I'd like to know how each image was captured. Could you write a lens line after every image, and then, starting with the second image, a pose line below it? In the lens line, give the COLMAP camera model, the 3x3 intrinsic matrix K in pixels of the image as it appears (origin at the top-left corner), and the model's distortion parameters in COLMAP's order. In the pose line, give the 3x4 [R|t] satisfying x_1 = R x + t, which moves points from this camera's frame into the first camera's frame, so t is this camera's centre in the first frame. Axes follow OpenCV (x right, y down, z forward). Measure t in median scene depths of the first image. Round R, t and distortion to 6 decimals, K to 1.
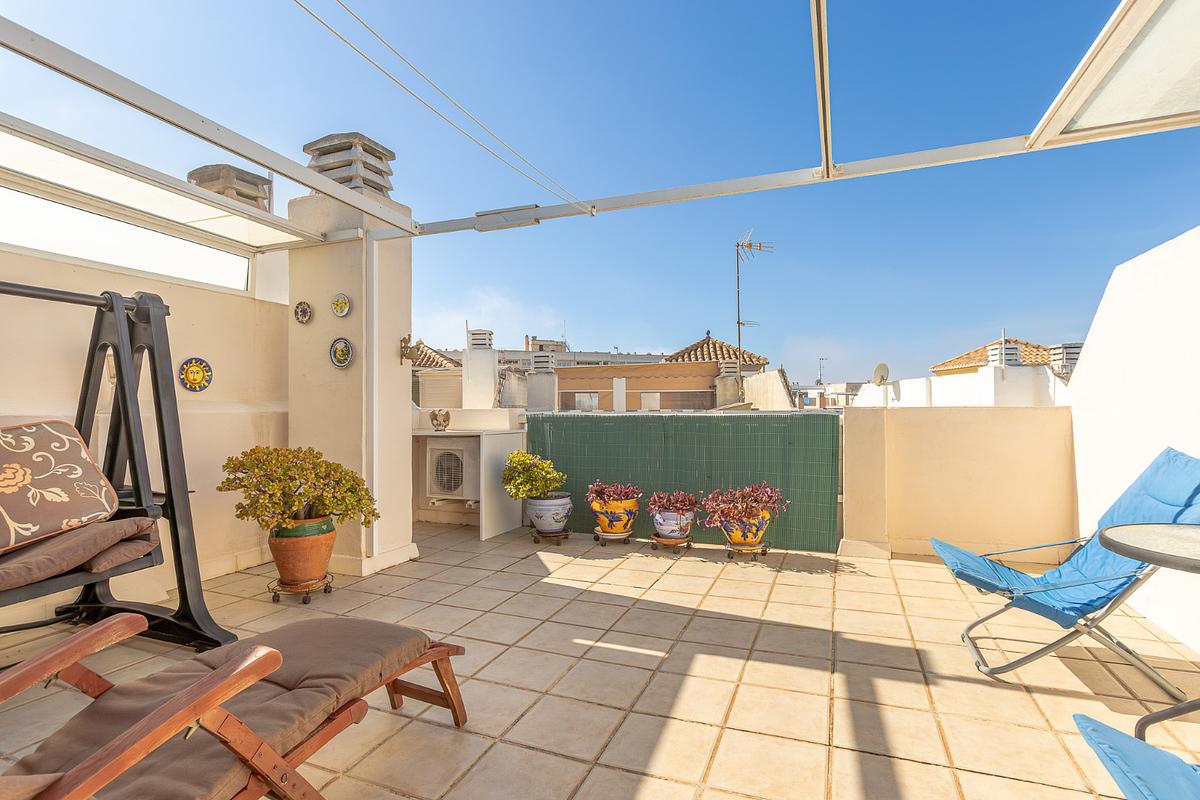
lens RADIAL K [[607.1, 0, 598.2], [0, 607.1, 404.2], [0, 0, 1]] dist [-0.015022, 0.019953]
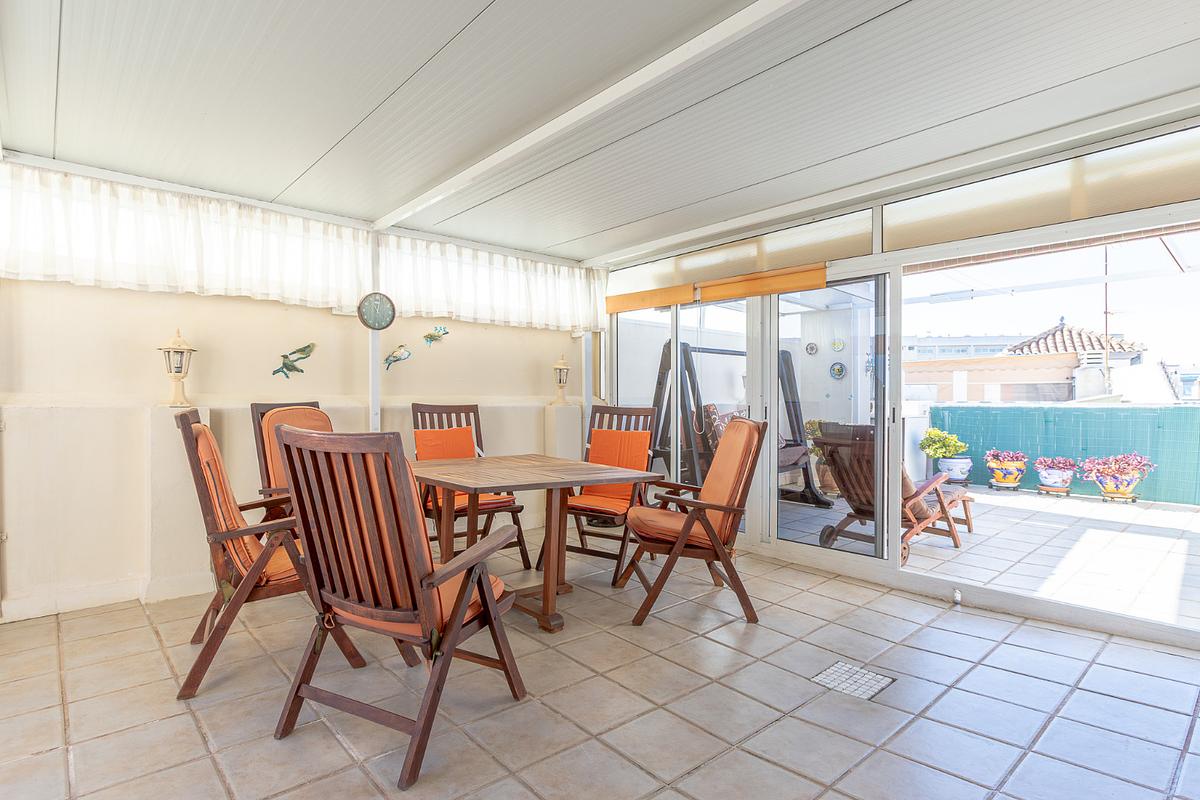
lens RADIAL K [[607.1, 0, 598.2], [0, 607.1, 404.2], [0, 0, 1]] dist [-0.015022, 0.019953]
pose [[0.895018, 0.006904, -0.445977, -0.213880], [0.000684, 0.999858, 0.016850, -0.012736], [0.446030, -0.015385, 0.894886, -0.816349]]
